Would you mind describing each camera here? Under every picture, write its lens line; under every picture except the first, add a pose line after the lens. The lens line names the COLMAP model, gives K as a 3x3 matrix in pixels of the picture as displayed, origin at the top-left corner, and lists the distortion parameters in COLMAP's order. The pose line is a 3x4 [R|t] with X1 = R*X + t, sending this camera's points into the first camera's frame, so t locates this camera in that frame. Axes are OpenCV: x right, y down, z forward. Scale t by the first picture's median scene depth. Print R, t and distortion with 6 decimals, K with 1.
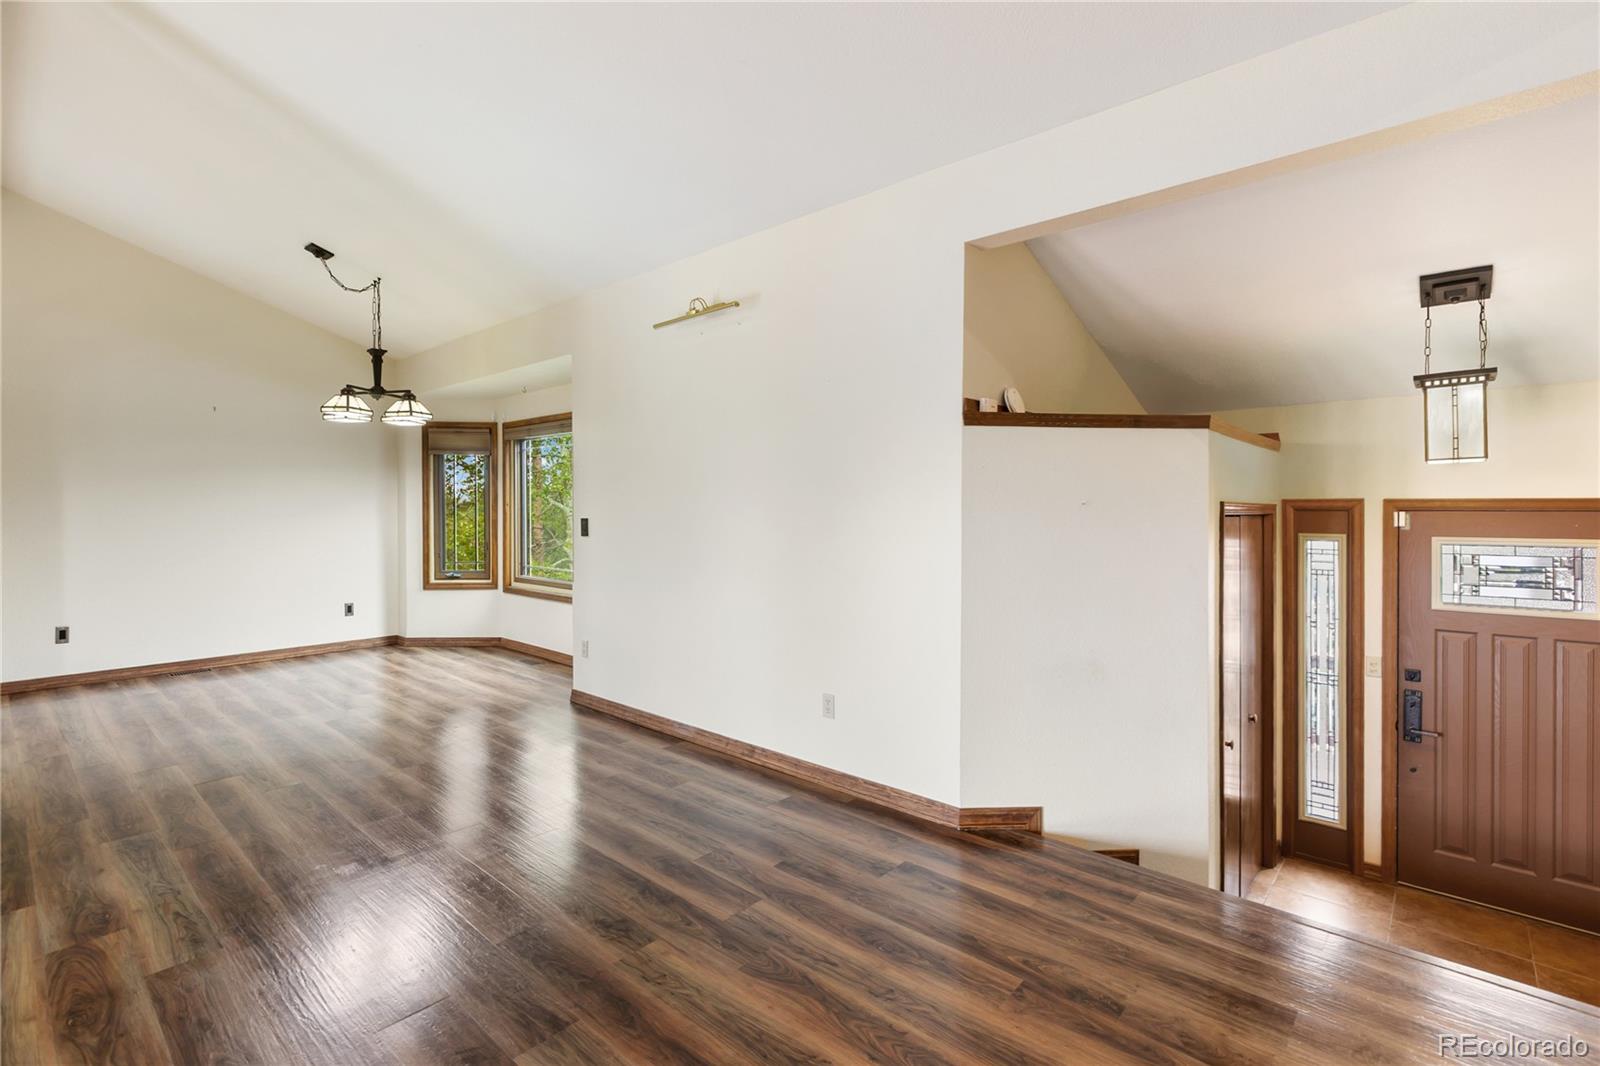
lens RADIAL K [[720.2, 0, 809.9], [0, 720.2, 515.9], [0, 0, 1]] dist [0.002850, 0.000404]
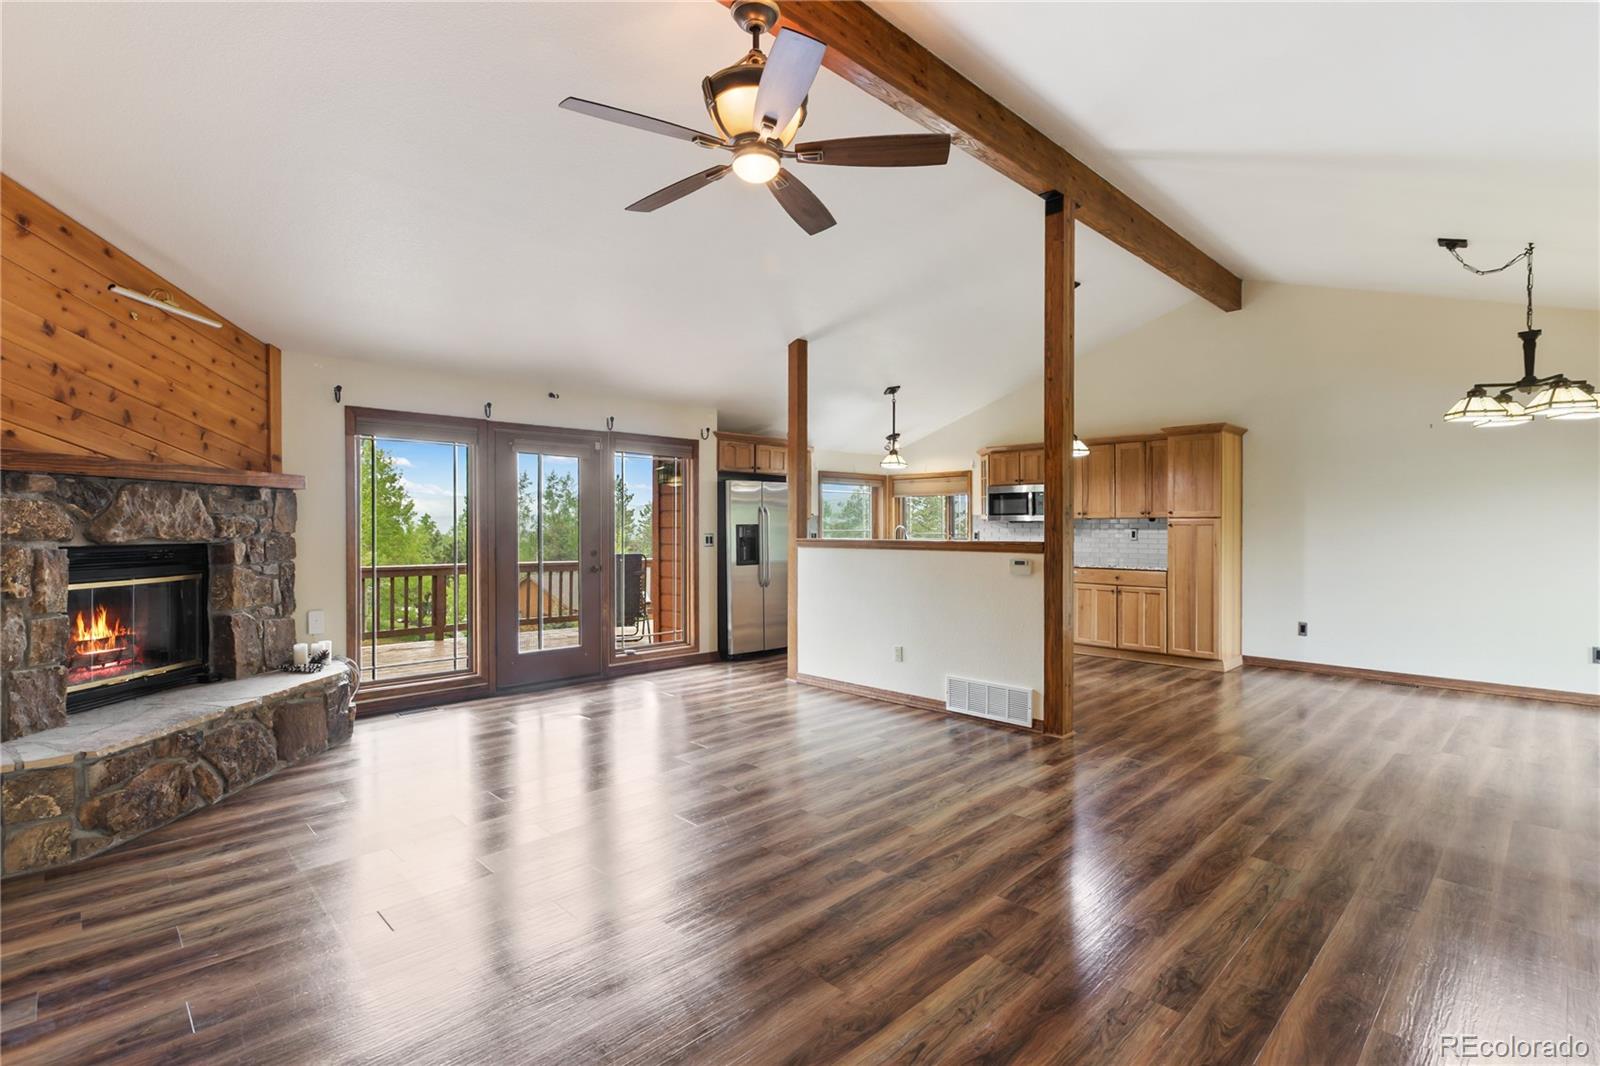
lens RADIAL K [[756.3, 0, 807.2], [0, 756.3, 534.0], [0, 0, 1]] dist [0.003262, 0.000455]
pose [[-0.074594, 0.012323, -0.997138, 0.280360], [-0.010746, 0.999856, 0.013161, -0.004600], [0.997156, 0.011697, -0.074451, 0.224848]]
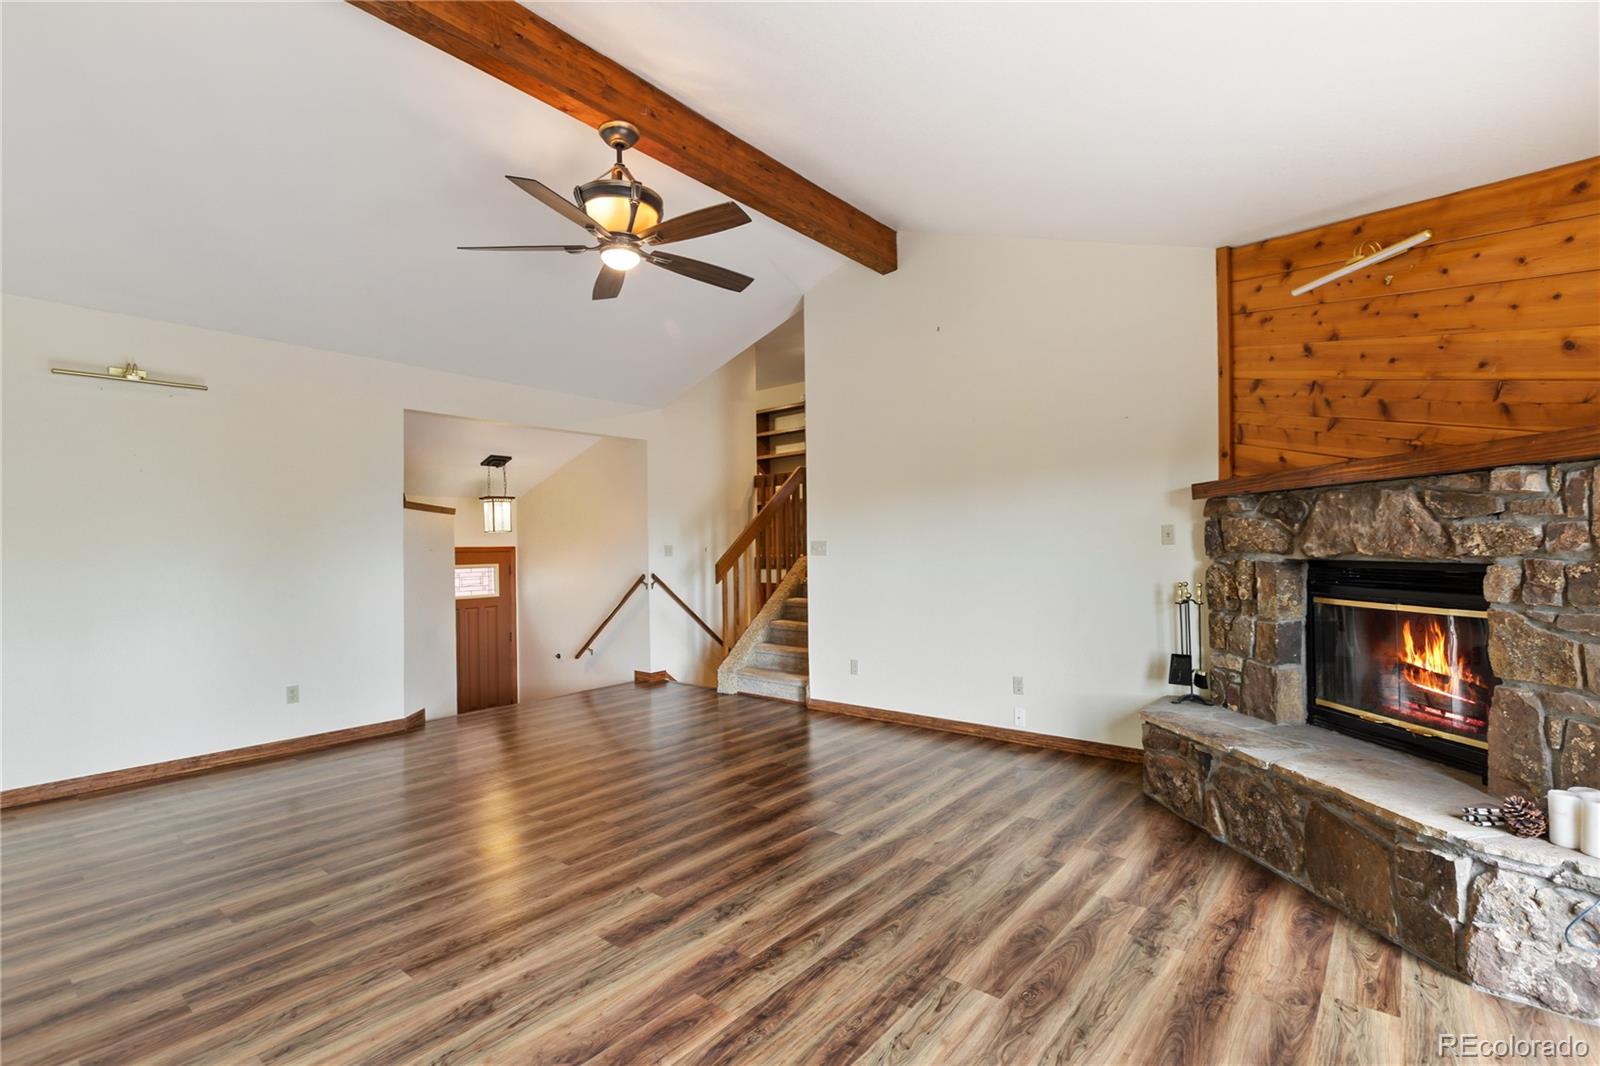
lens RADIAL K [[731.6, 0, 807.8], [0, 731.6, 544.5], [0, 0, 1]] dist [0.000283, -0.000597]
pose [[-0.034246, 0.002914, 0.999409, -0.832527], [0.023165, 0.999729, -0.002121, -0.000605], [-0.999145, 0.023079, -0.034304, 0.022959]]
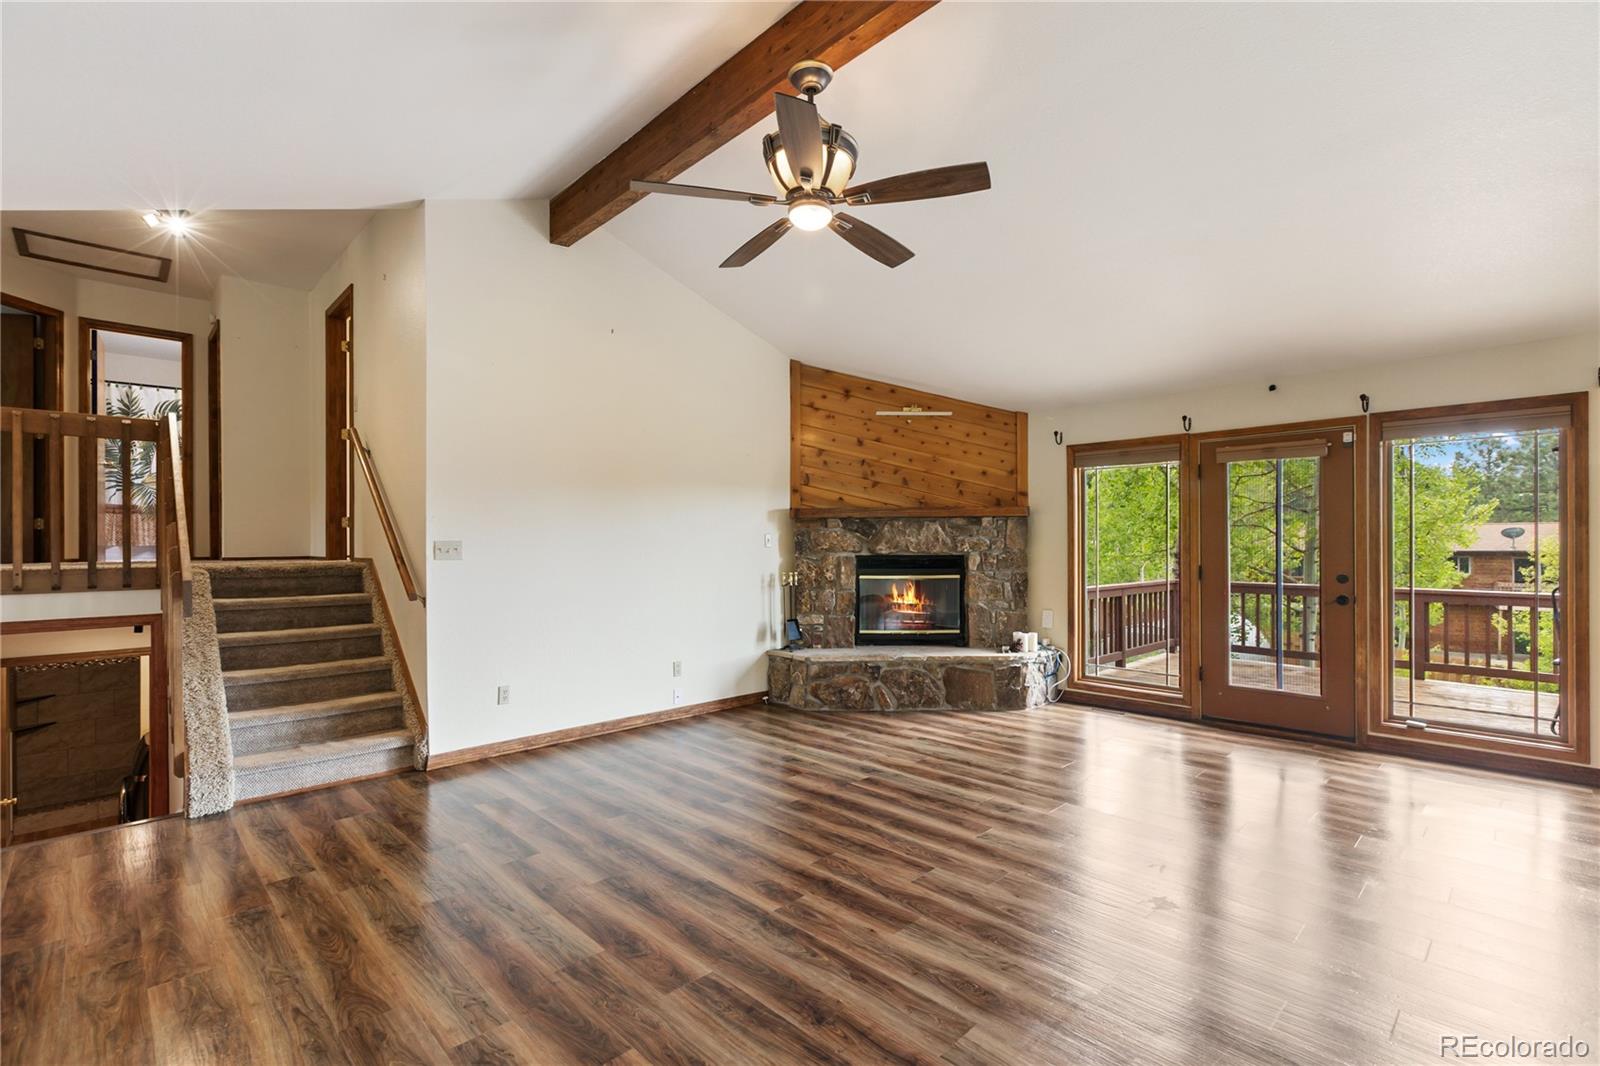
lens RADIAL K [[726.2, 0, 802.4], [0, 726.2, 541.2], [0, 0, 1]] dist [-0.000024, -0.000111]
pose [[-0.996543, 0.005557, 0.082894, -0.263332], [0.006011, 0.999968, 0.005229, -0.007679], [-0.082862, 0.005709, -0.996545, 0.681935]]
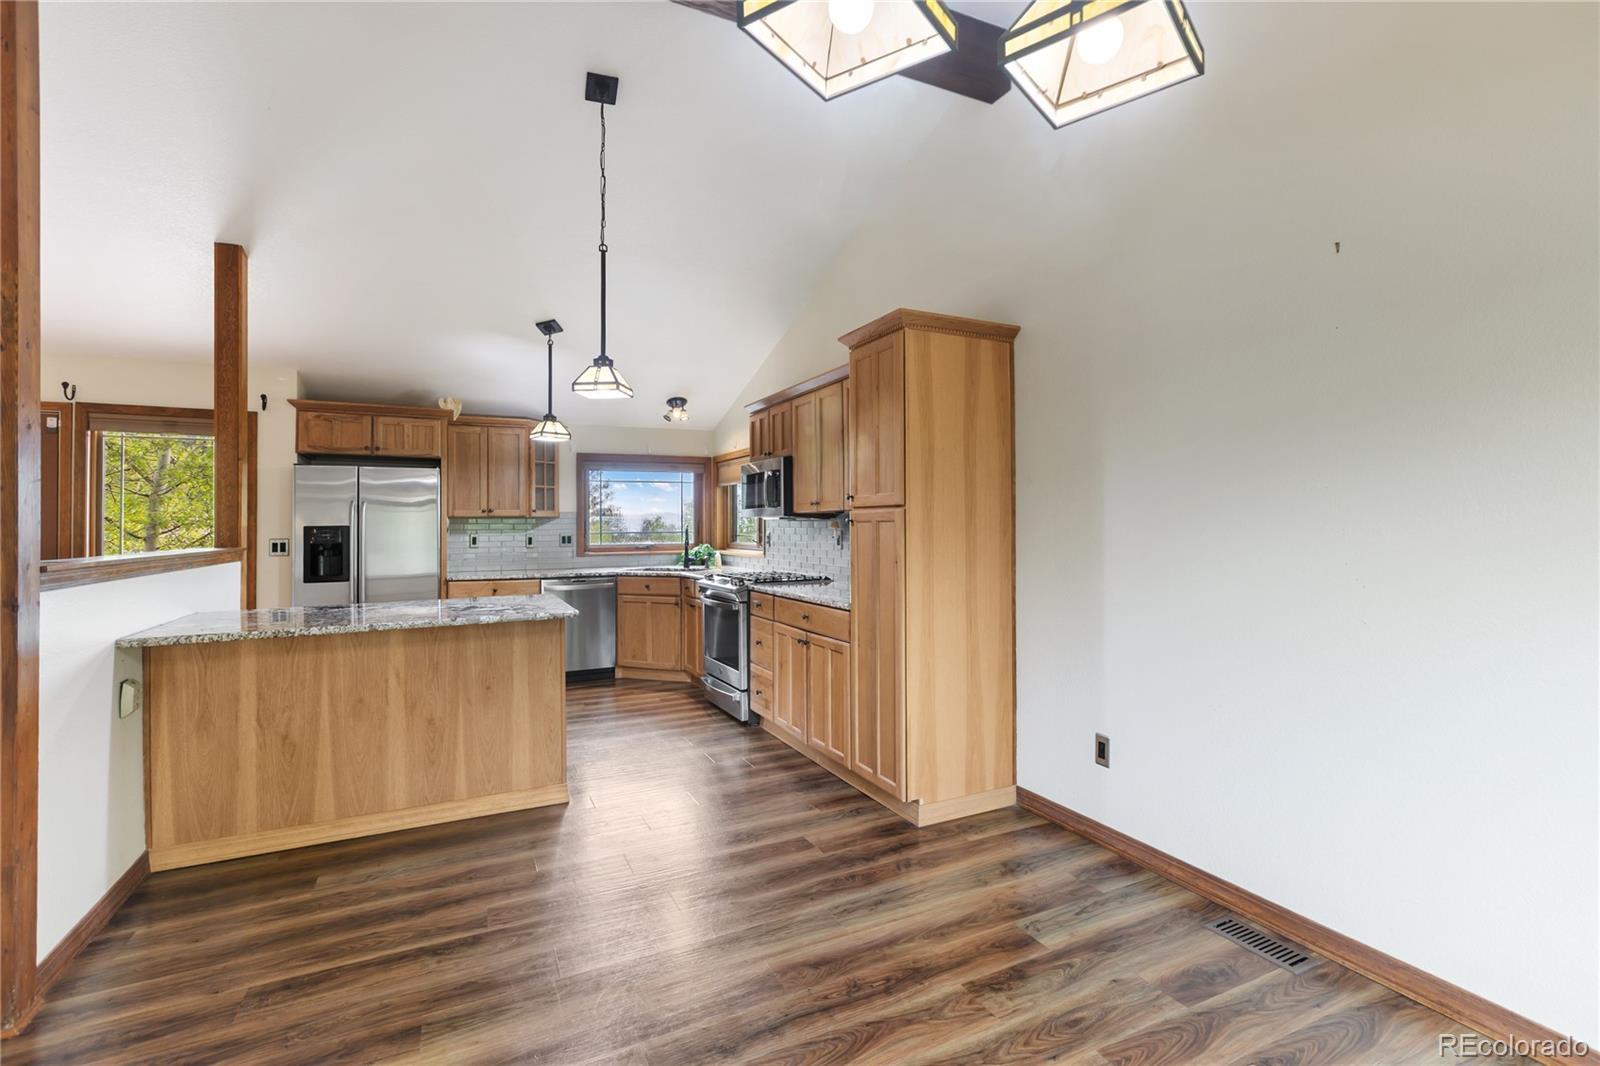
lens RADIAL K [[724.5, 0, 803.7], [0, 724.5, 519.8], [0, 0, 1]] dist [0.003646, 0.000226]
pose [[-0.387970, -0.002955, -0.921667, -0.384818], [-0.002615, 0.999994, -0.002106, -0.009628], [0.921668, 0.001593, -0.387976, 0.896721]]
